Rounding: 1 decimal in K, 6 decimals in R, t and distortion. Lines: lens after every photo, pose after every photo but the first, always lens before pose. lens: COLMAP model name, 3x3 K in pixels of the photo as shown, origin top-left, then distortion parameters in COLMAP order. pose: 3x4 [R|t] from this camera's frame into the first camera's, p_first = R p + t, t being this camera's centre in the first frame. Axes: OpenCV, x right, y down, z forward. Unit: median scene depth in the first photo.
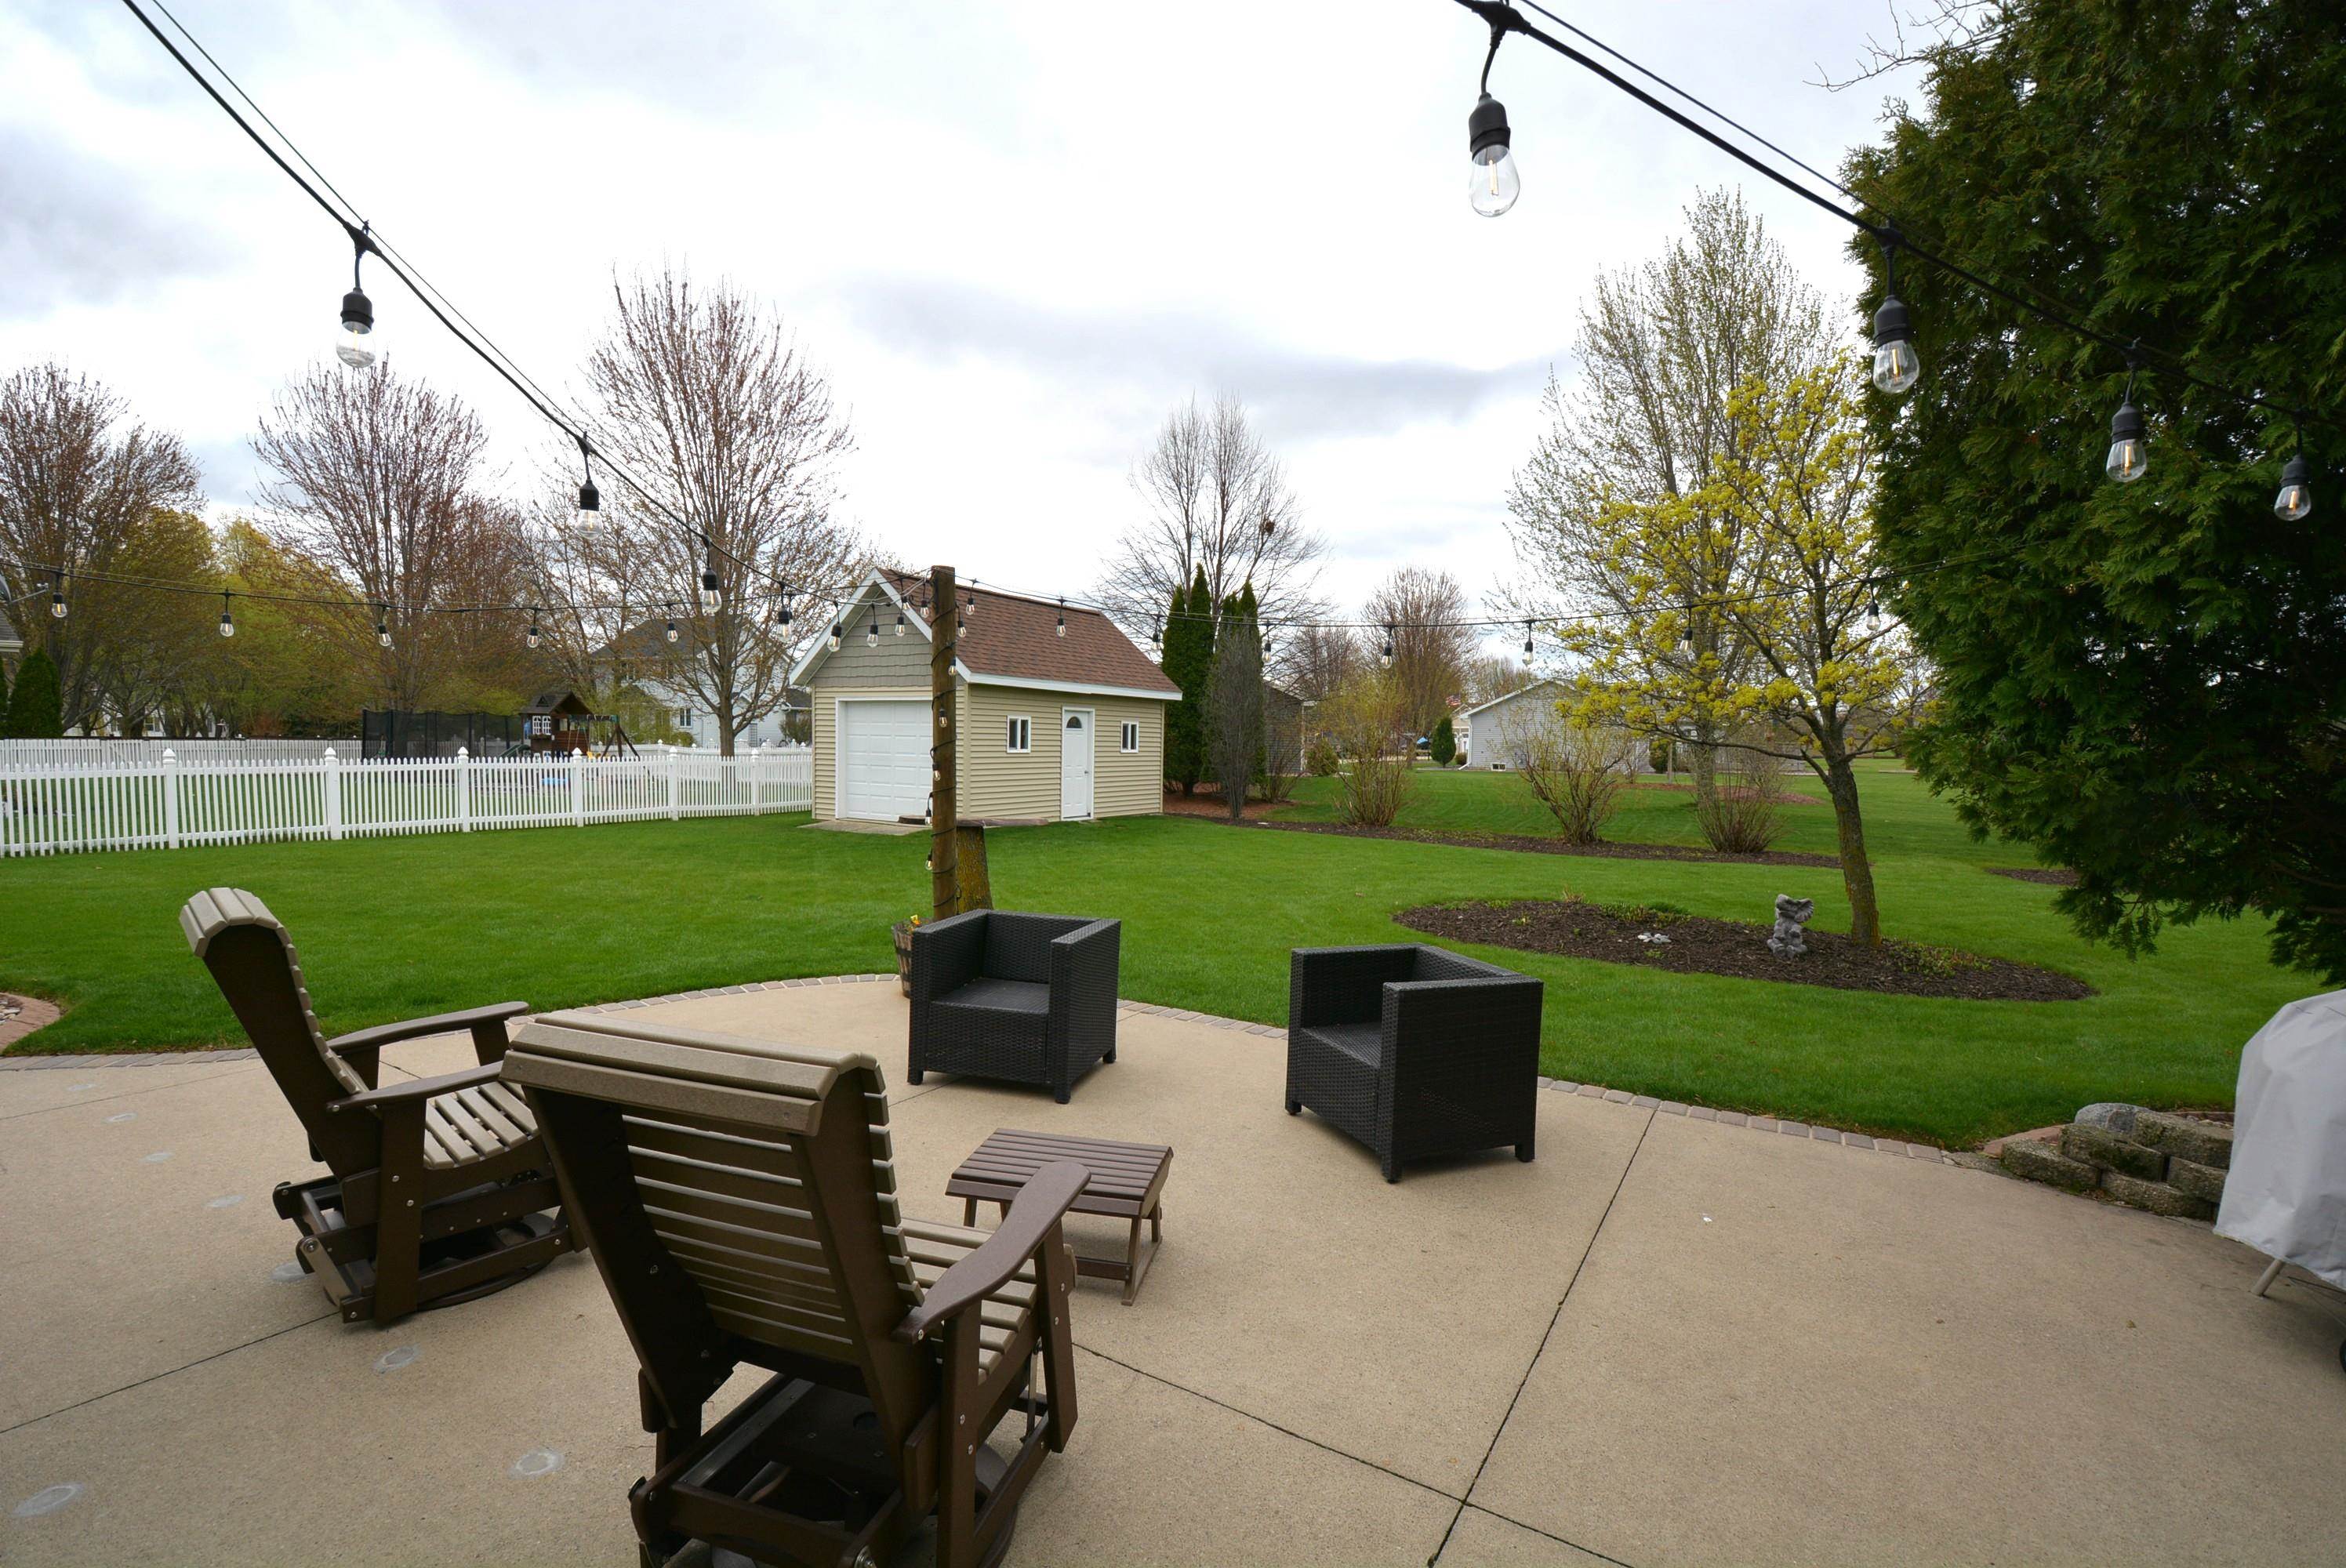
lens RADIAL K [[1009.0, 0, 1172.6], [0, 1009.0, 834.7], [0, 0, 1]] dist [-0.033488, -0.000145]
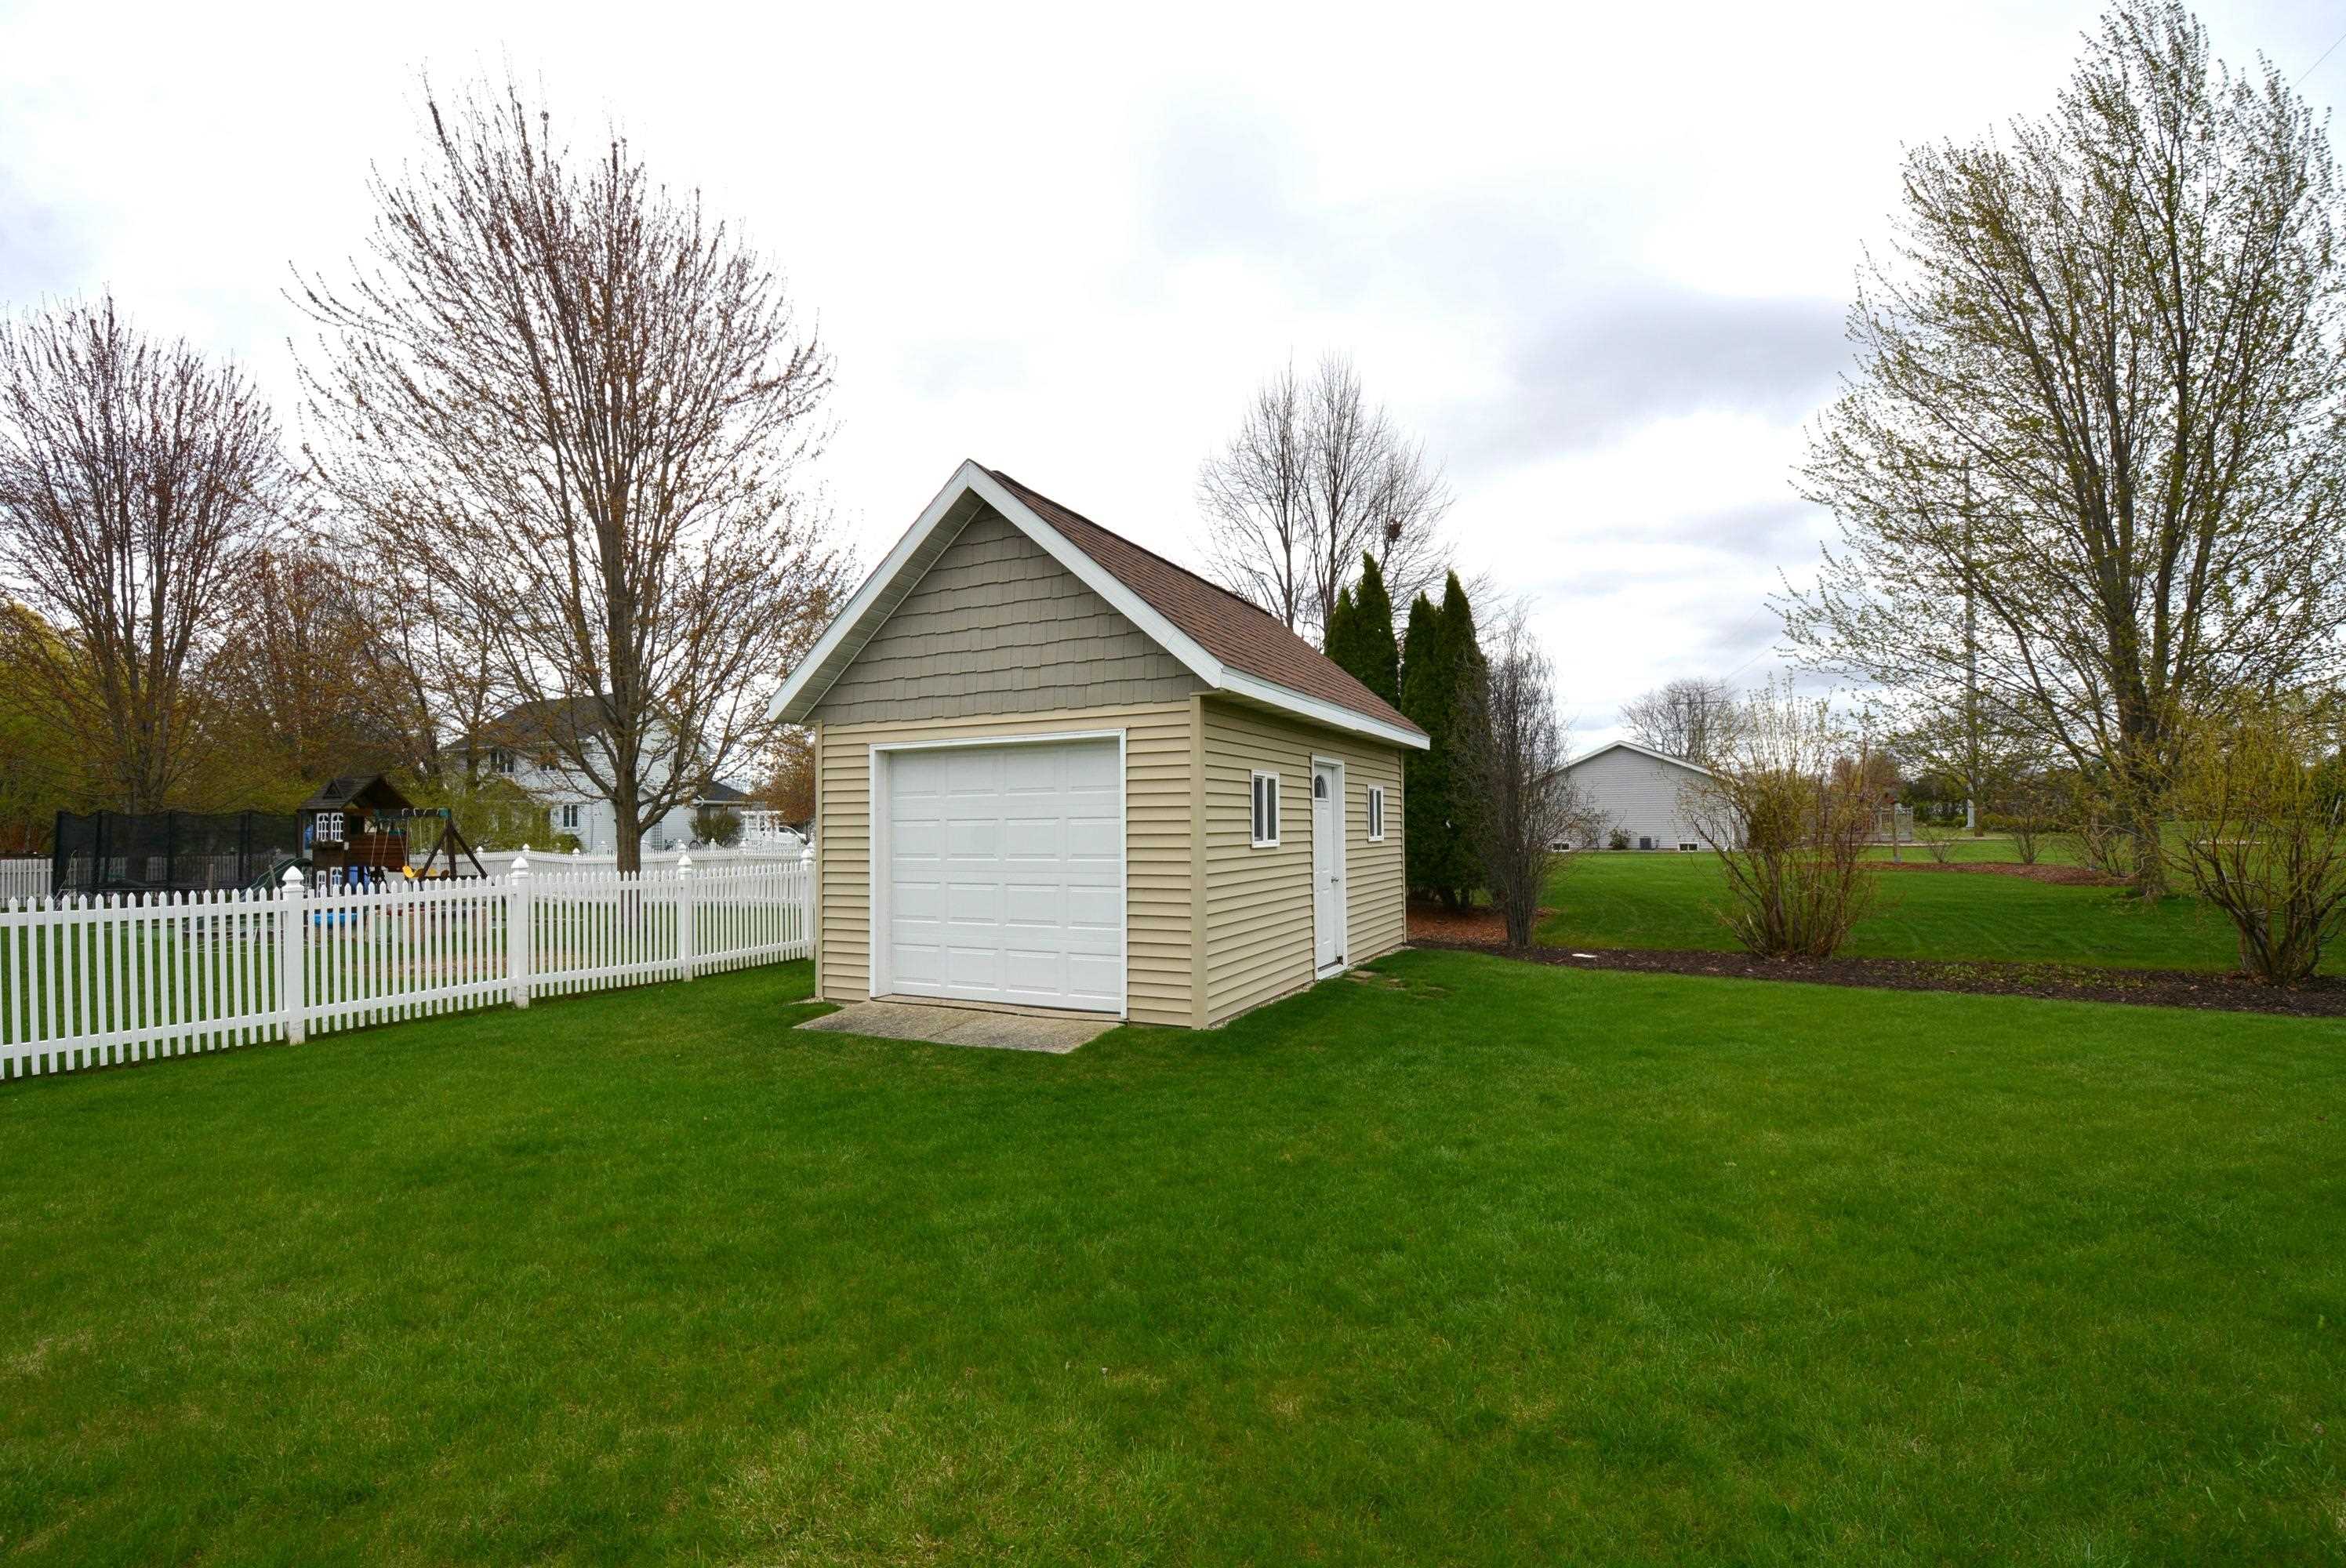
lens RADIAL K [[1009.0, 0, 1172.6], [0, 1009.0, 834.7], [0, 0, 1]] dist [-0.033488, -0.000145]
pose [[0.995742, -0.032880, 0.086117, -0.167565], [0.040177, 0.995620, -0.084415, -0.033842], [-0.082965, 0.087516, 0.992702, 0.369158]]
